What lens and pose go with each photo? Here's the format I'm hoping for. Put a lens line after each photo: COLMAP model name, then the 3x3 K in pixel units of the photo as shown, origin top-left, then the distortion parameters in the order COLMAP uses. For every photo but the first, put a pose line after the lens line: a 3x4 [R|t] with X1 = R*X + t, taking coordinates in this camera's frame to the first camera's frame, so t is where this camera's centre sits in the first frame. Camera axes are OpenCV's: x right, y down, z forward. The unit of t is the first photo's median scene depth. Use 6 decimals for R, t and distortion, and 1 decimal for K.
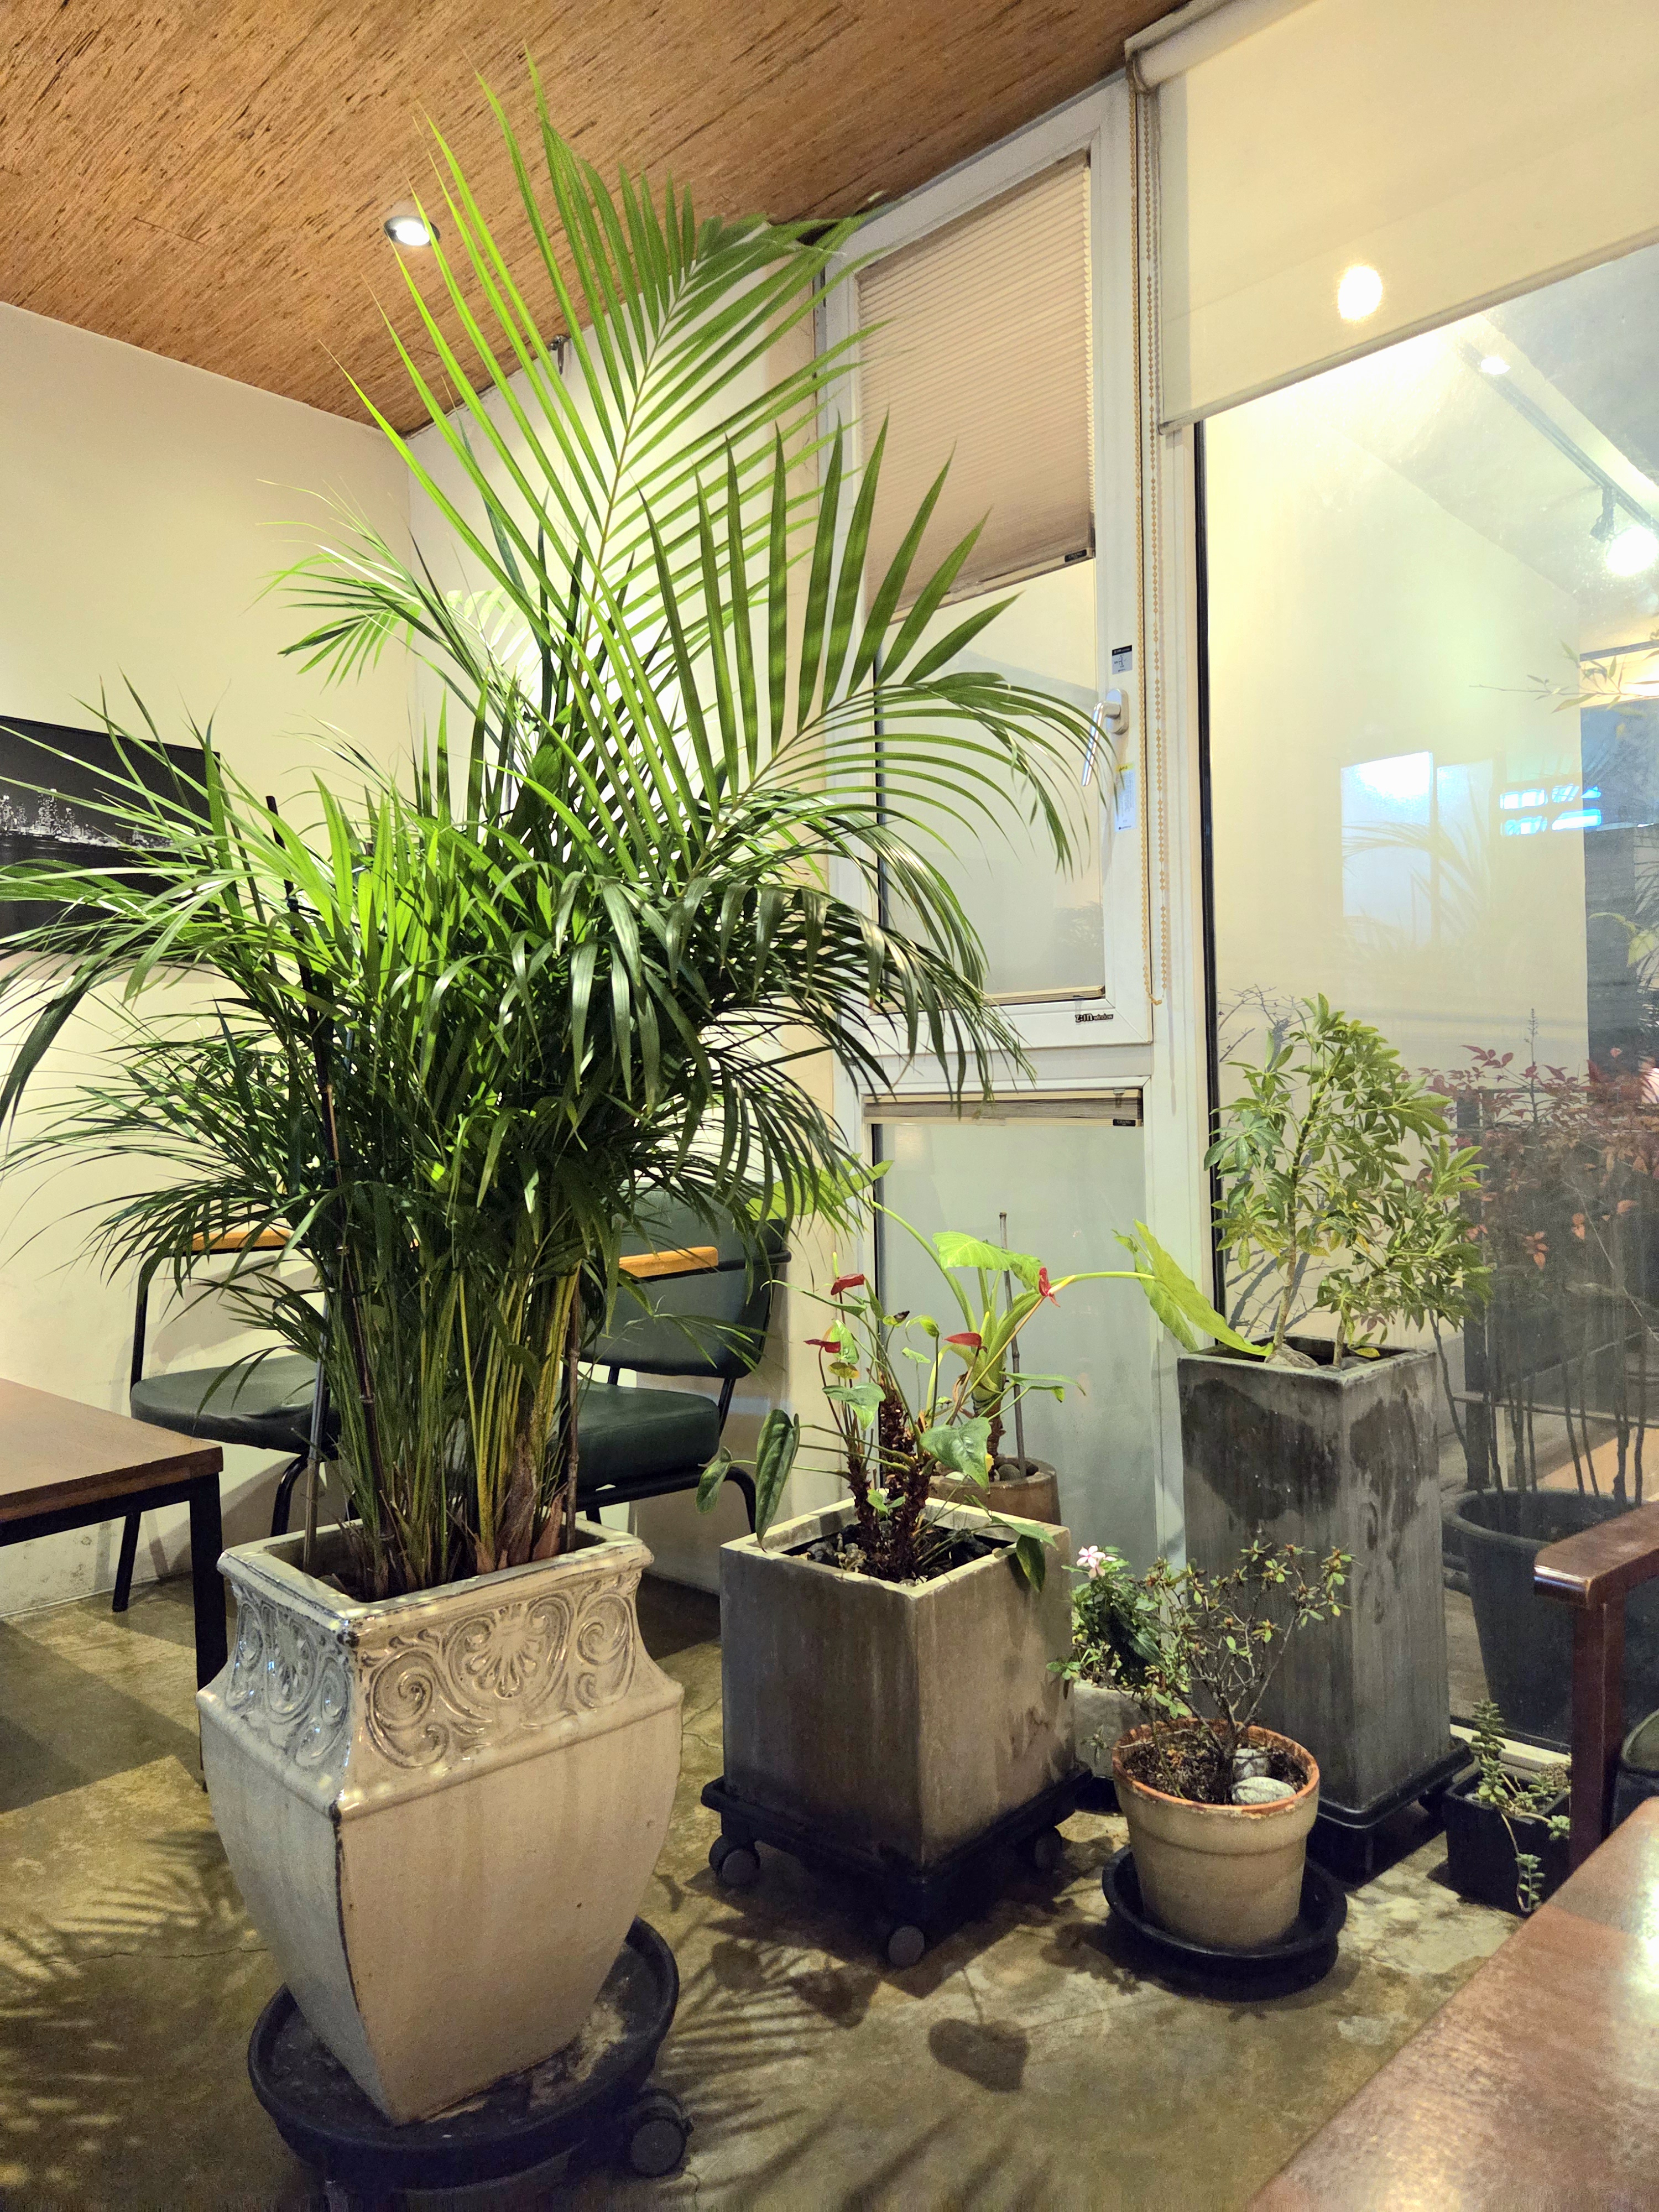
lens RADIAL K [[1490.1, 0, 823.2], [0, 1490.1, 1102.2], [0, 0, 1]] dist [0.000340, -0.008905]
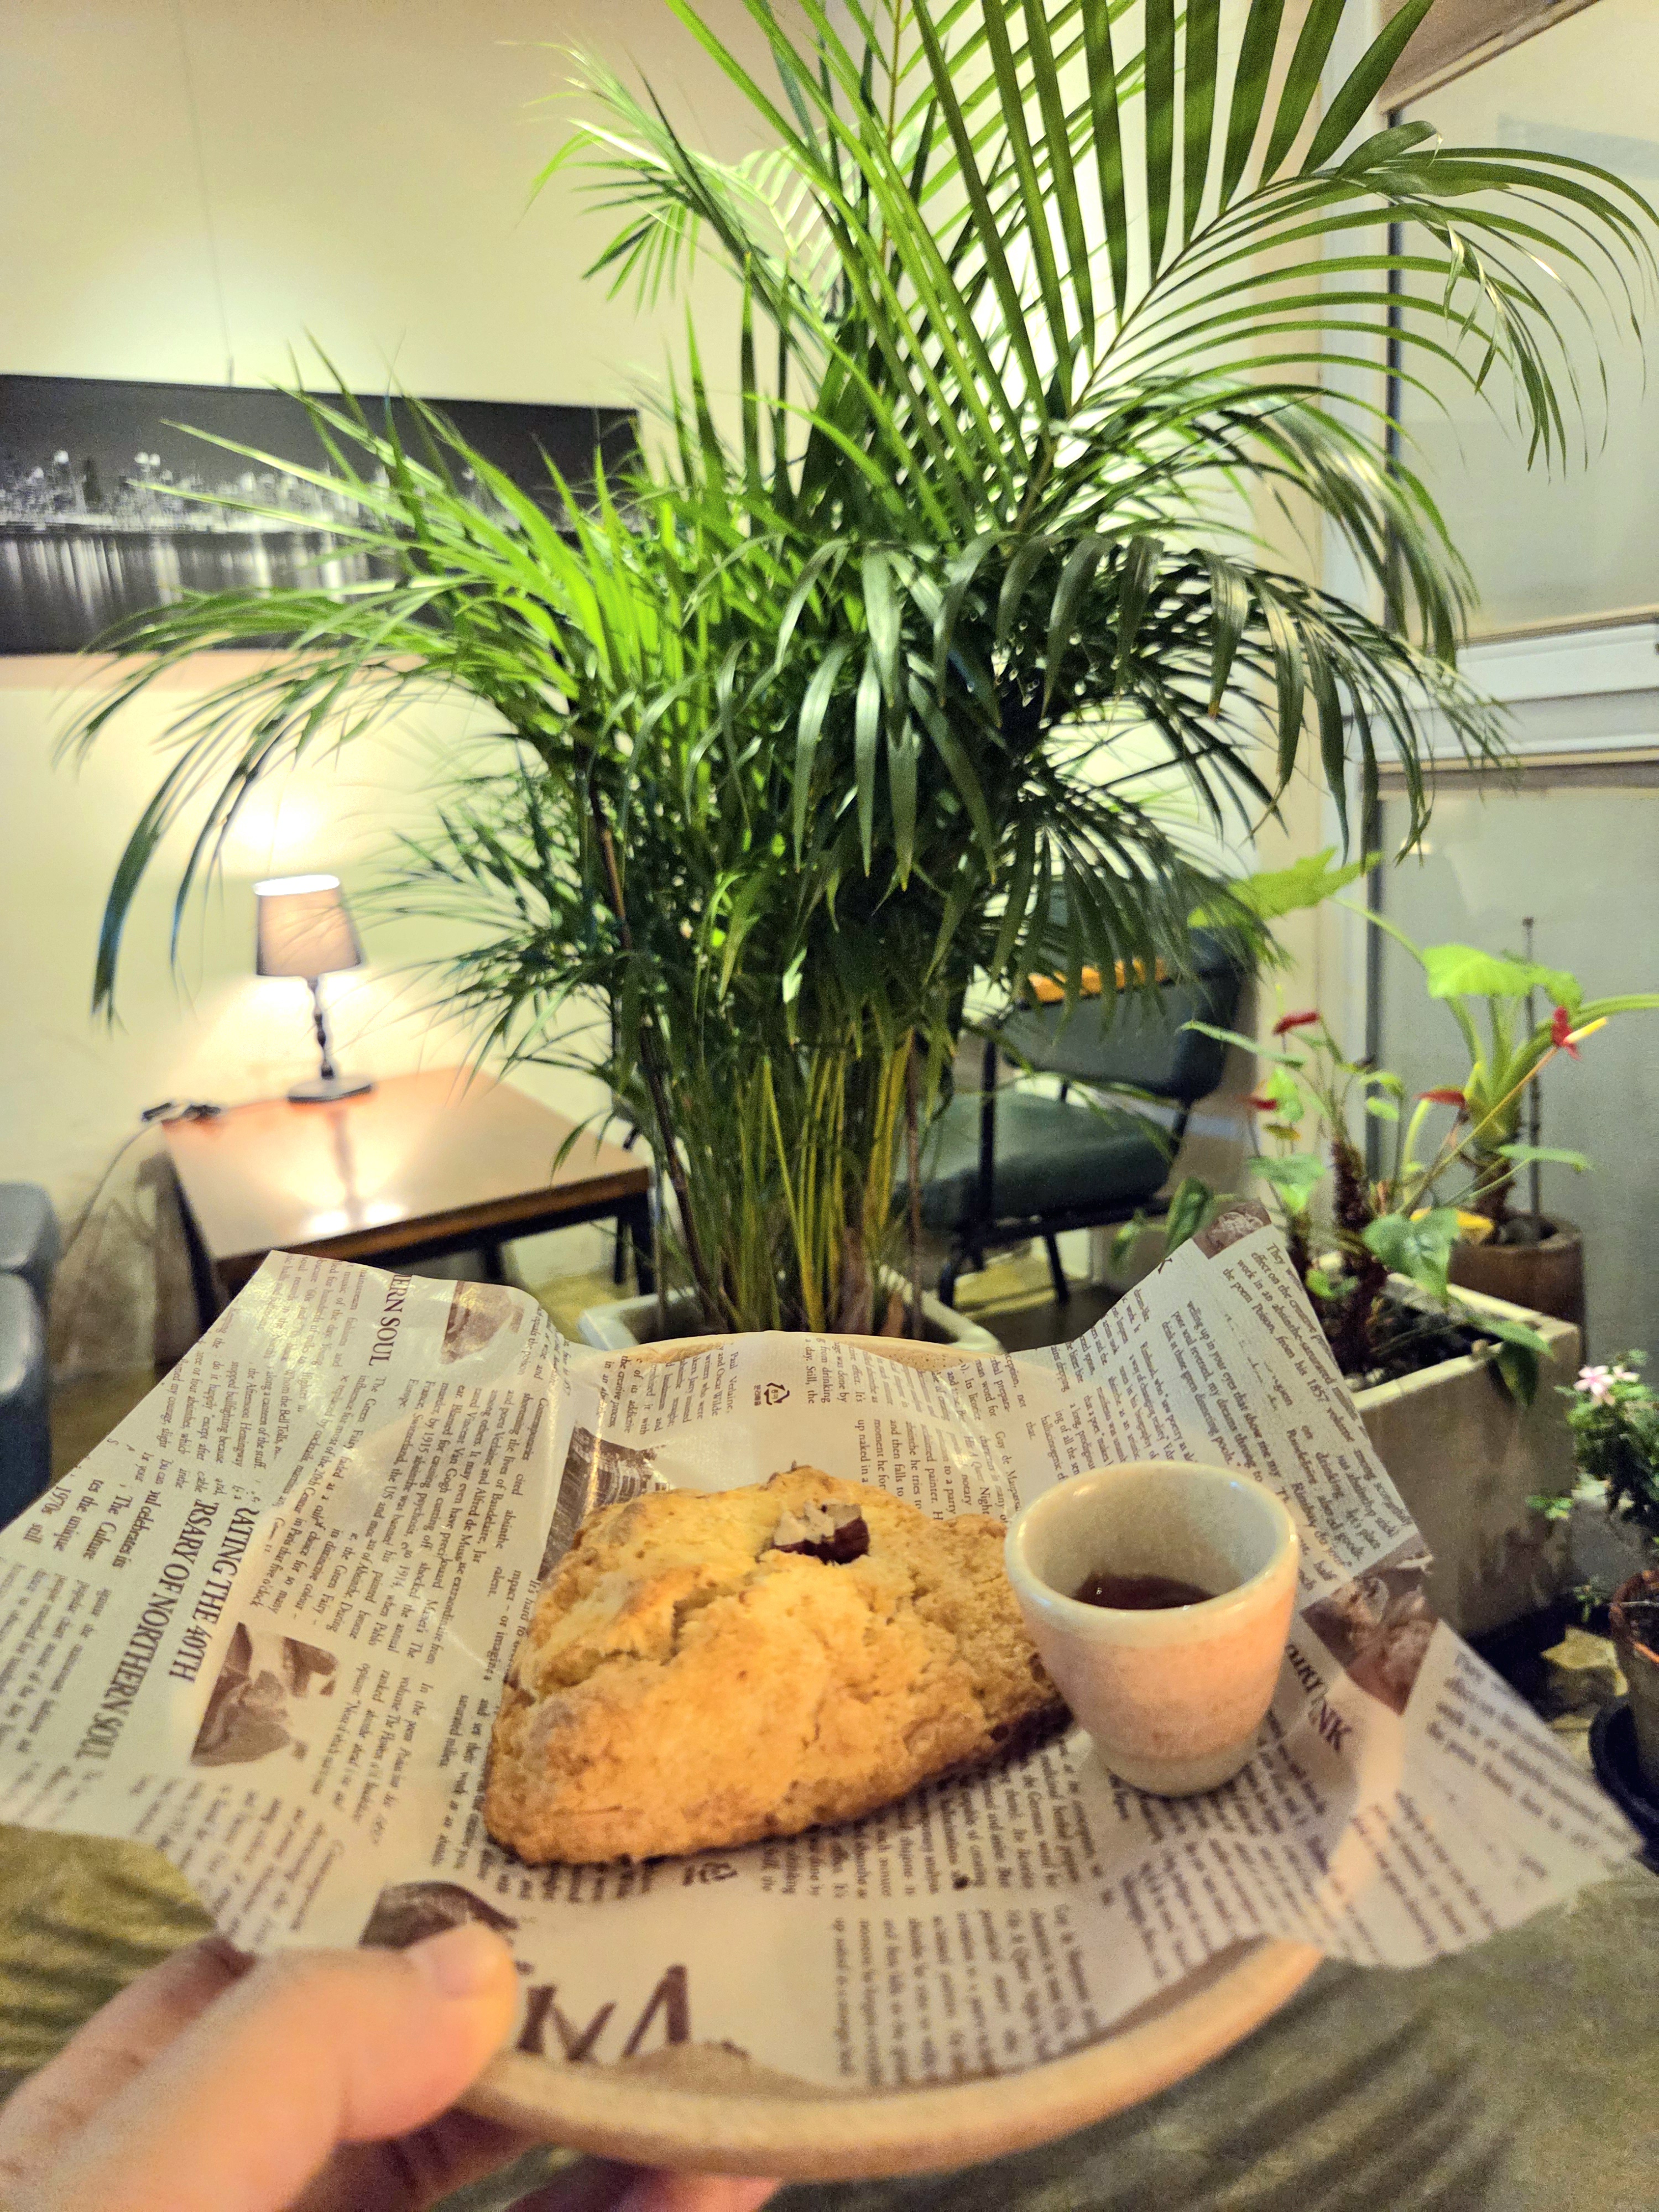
lens RADIAL K [[1490.1, 0, 832.9], [0, 1490.1, 1117.5], [0, 0, 1]] dist [0.000340, -0.008905]
pose [[0.936474, 0.034015, -0.349083, 0.070135], [0.052617, 0.970398, 0.235712, -0.034777], [0.346767, -0.239105, 0.906963, 0.177322]]
